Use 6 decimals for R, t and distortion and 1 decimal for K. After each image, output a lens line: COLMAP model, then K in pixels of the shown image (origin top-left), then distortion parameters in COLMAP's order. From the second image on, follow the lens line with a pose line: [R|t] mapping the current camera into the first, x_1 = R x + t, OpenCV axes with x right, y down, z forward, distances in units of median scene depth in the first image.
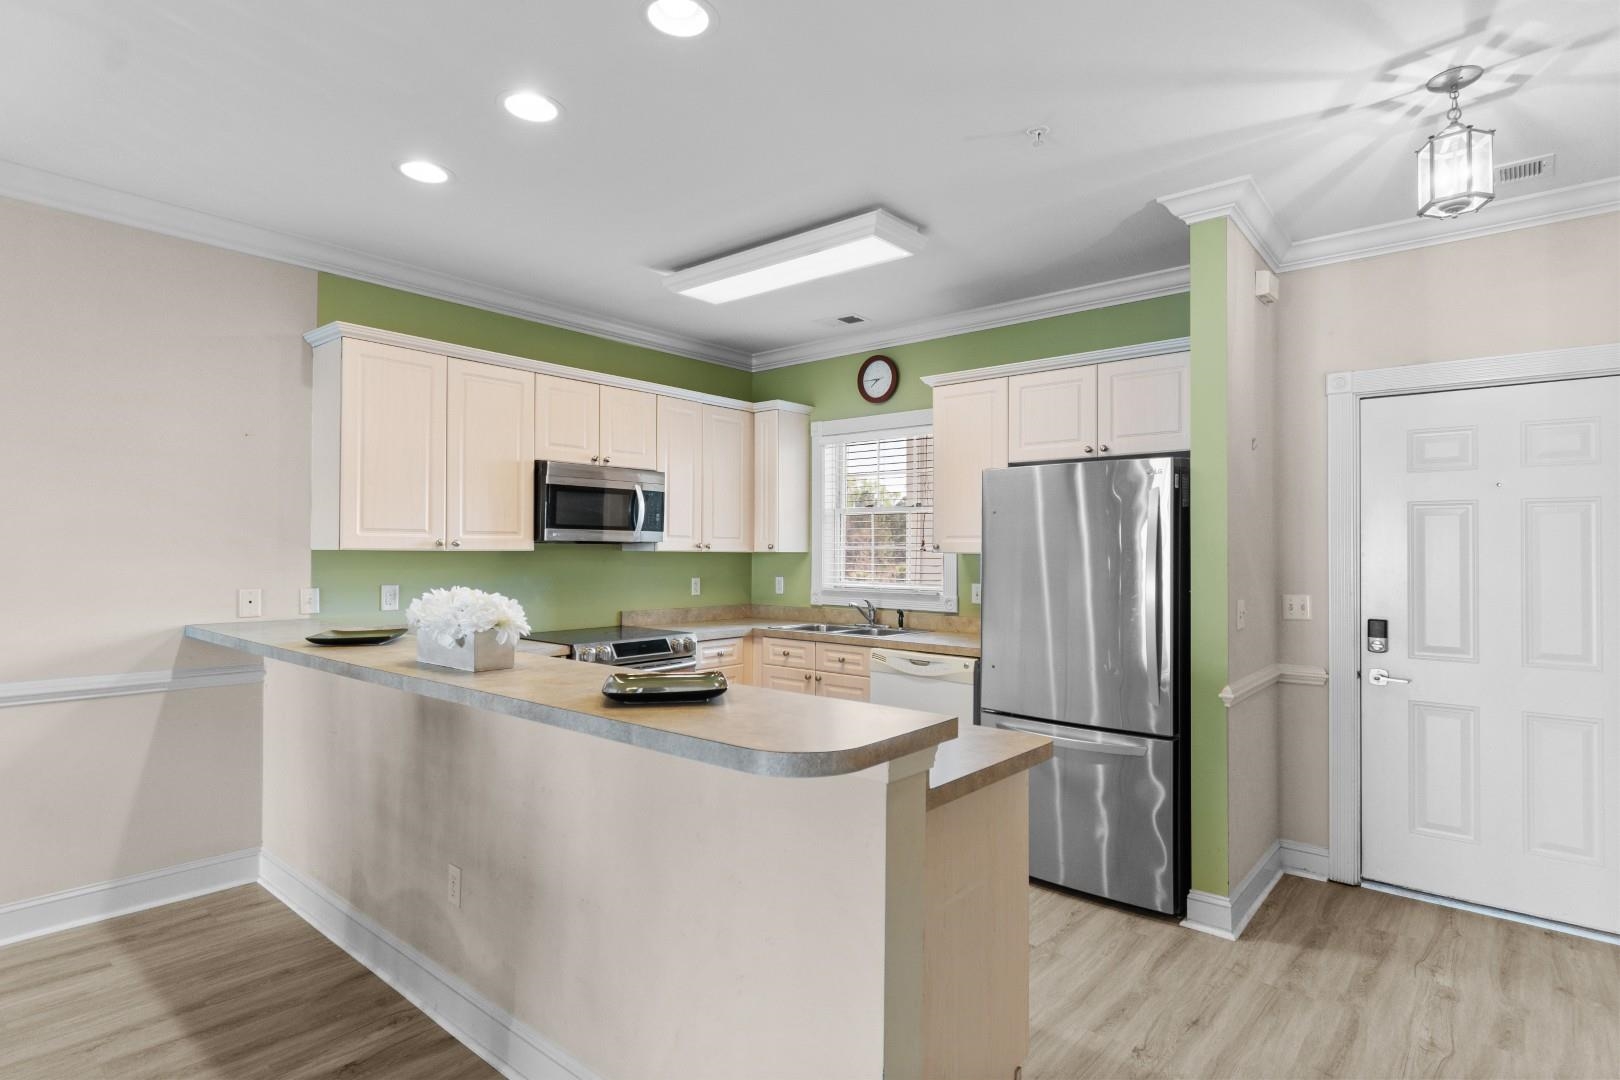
lens RADIAL K [[836.2, 0, 810.0], [0, 836.2, 540.0], [0, 0, 1]] dist [0.003126, -0.000407]
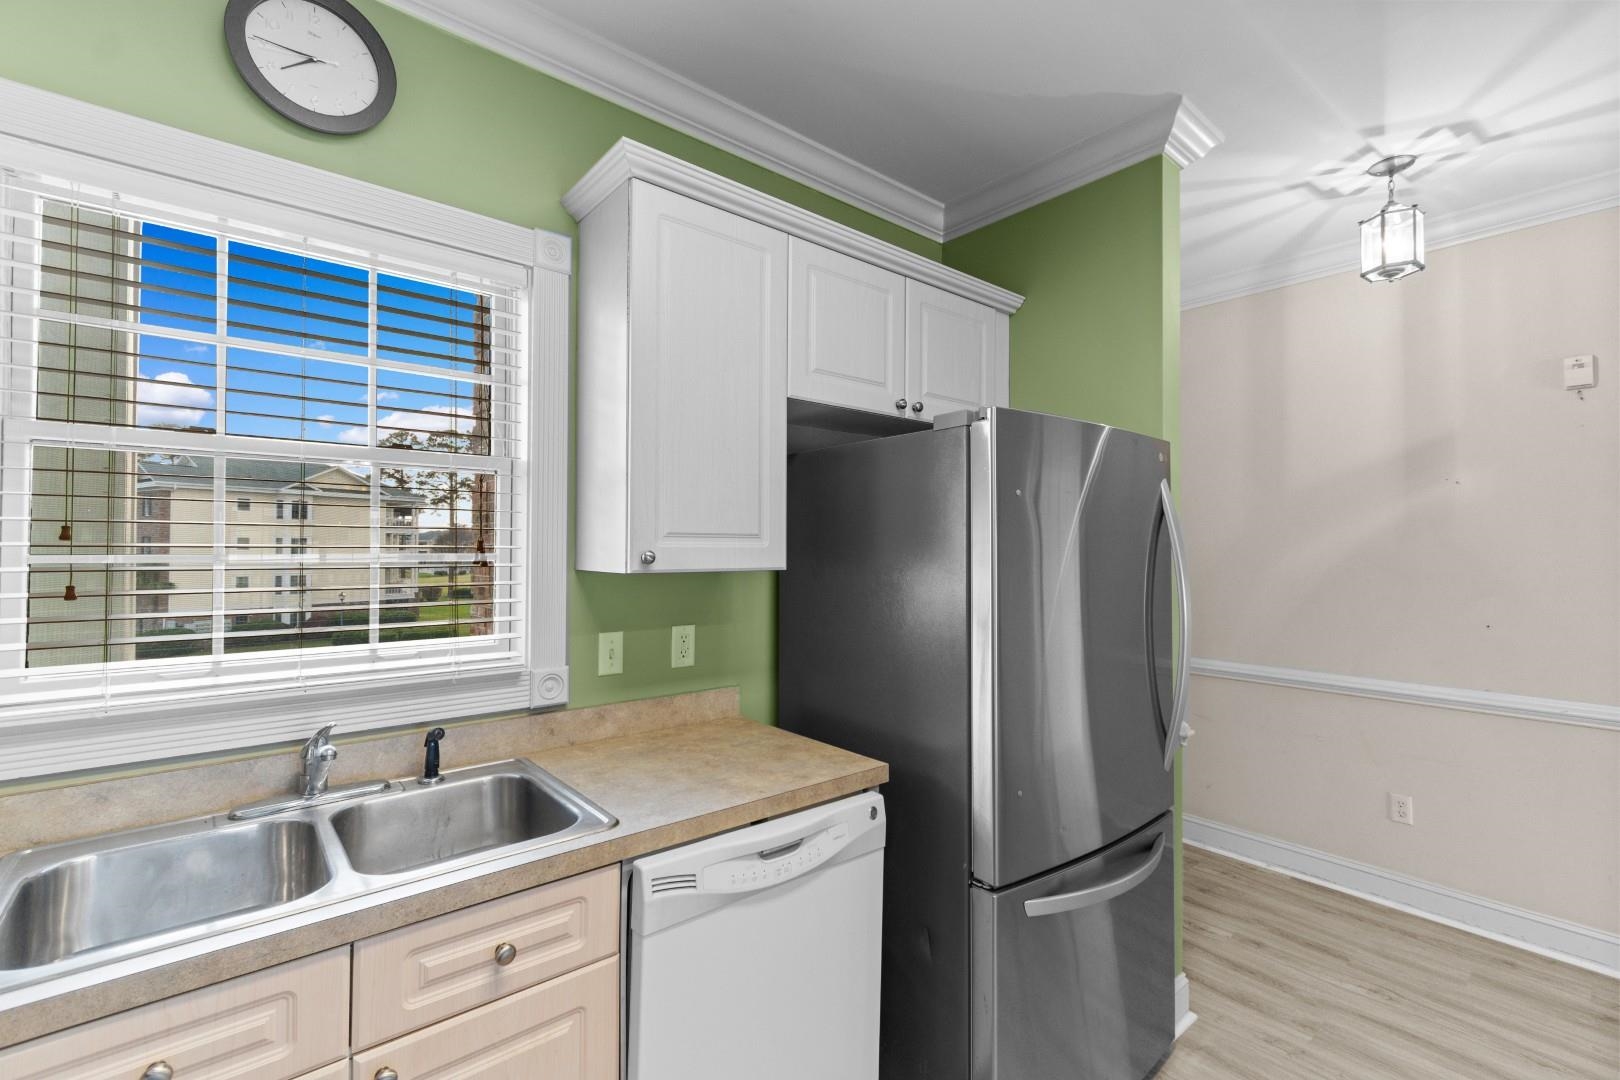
lens RADIAL K [[711.8, 0, 810.1], [0, 711.8, 535.3], [0, 0, 1]] dist [0.001485, -0.000198]
pose [[0.168799, 0.012213, 0.985575, -0.185407], [-0.015953, 0.999826, -0.009657, -0.001151], [-0.985521, -0.014093, 0.168964, 0.837895]]
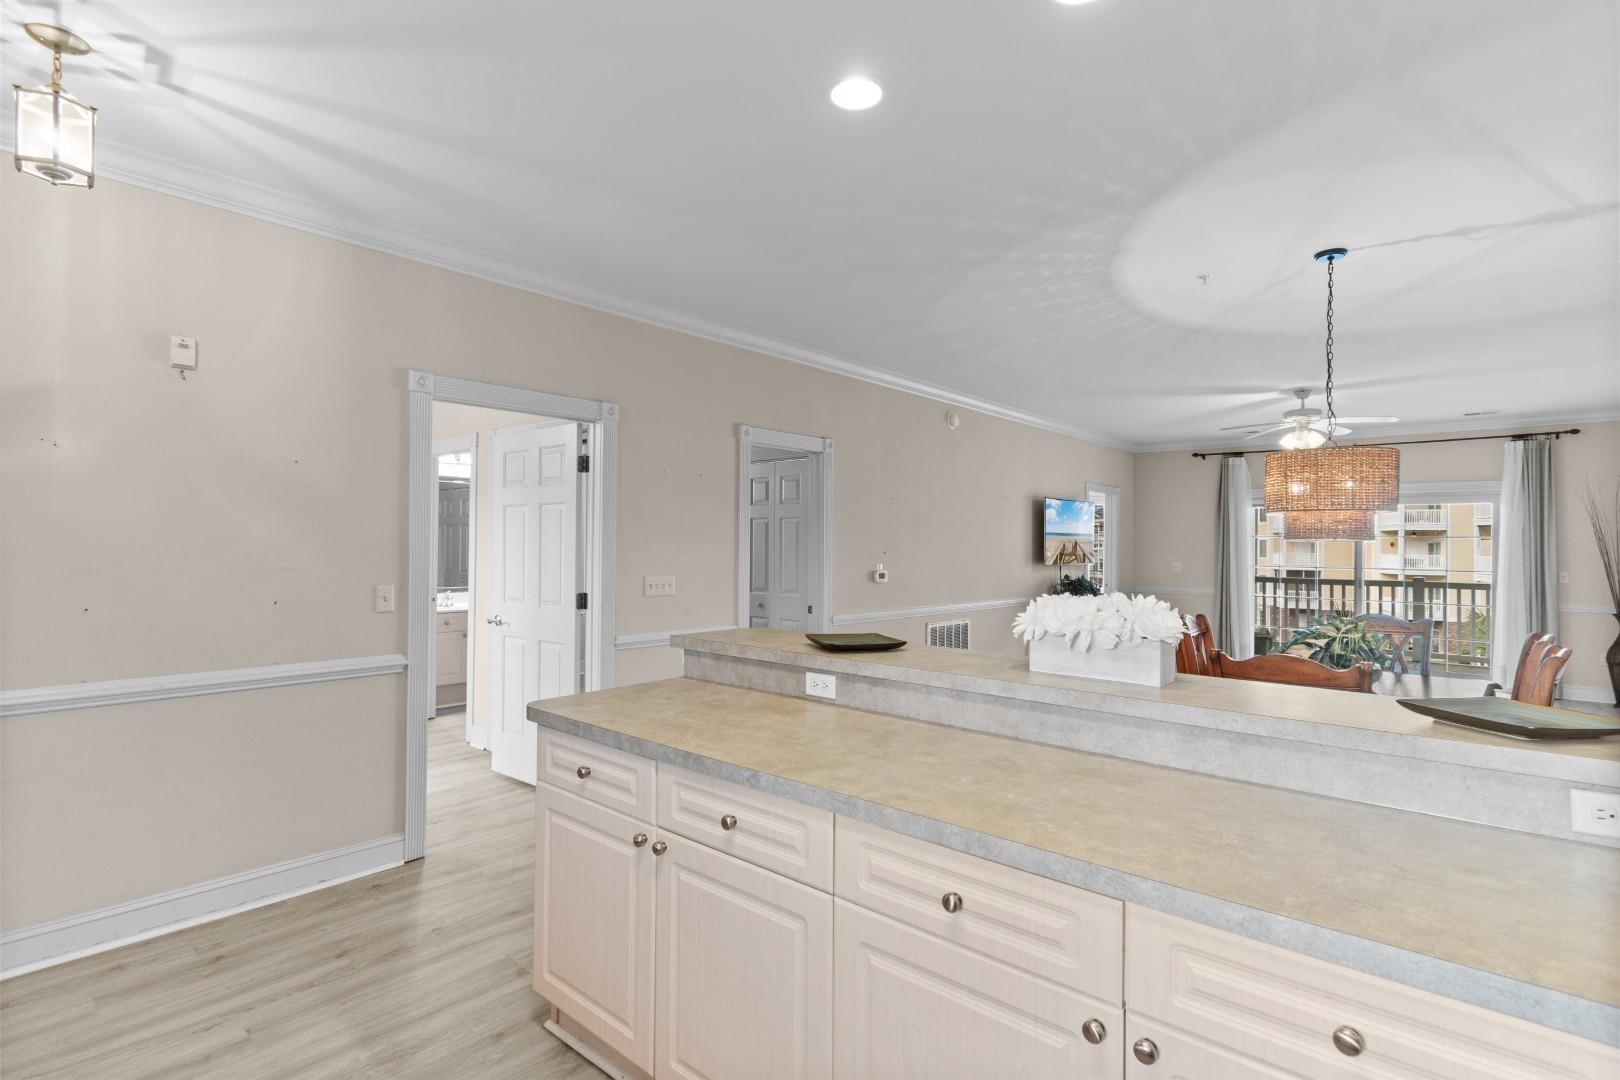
lens RADIAL K [[775.4, 0, 814.2], [0, 775.4, 537.9], [0, 0, 1]] dist [0.002491, -0.001117]
pose [[-0.999710, -0.014819, 0.018974, -0.057681], [-0.015231, 0.999648, -0.021724, 0.010504], [-0.018645, -0.022007, -0.999584, 0.948322]]
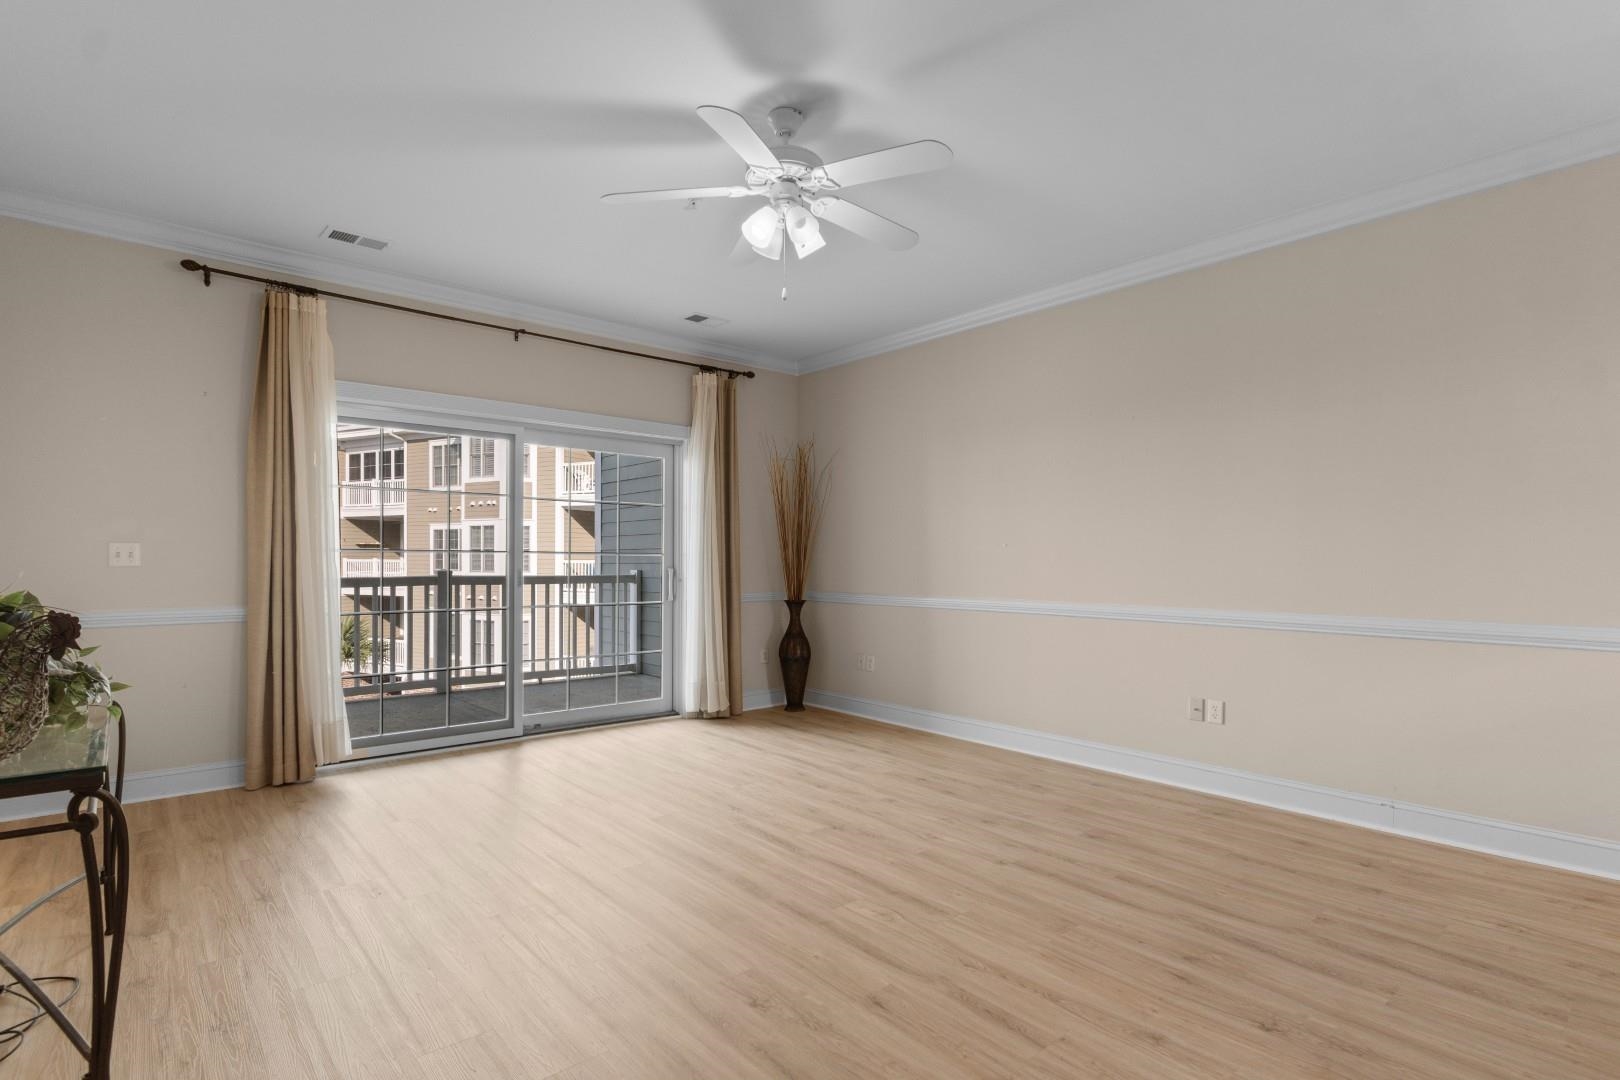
lens RADIAL K [[799.6, 0, 813.6], [0, 799.6, 568.4], [0, 0, 1]] dist [0.002051, -0.000326]
pose [[-0.153015, 0.004253, -0.988215, -0.312651], [0.008831, 0.999957, 0.002936, 0.047296], [0.988184, -0.008277, -0.153046, -0.380541]]
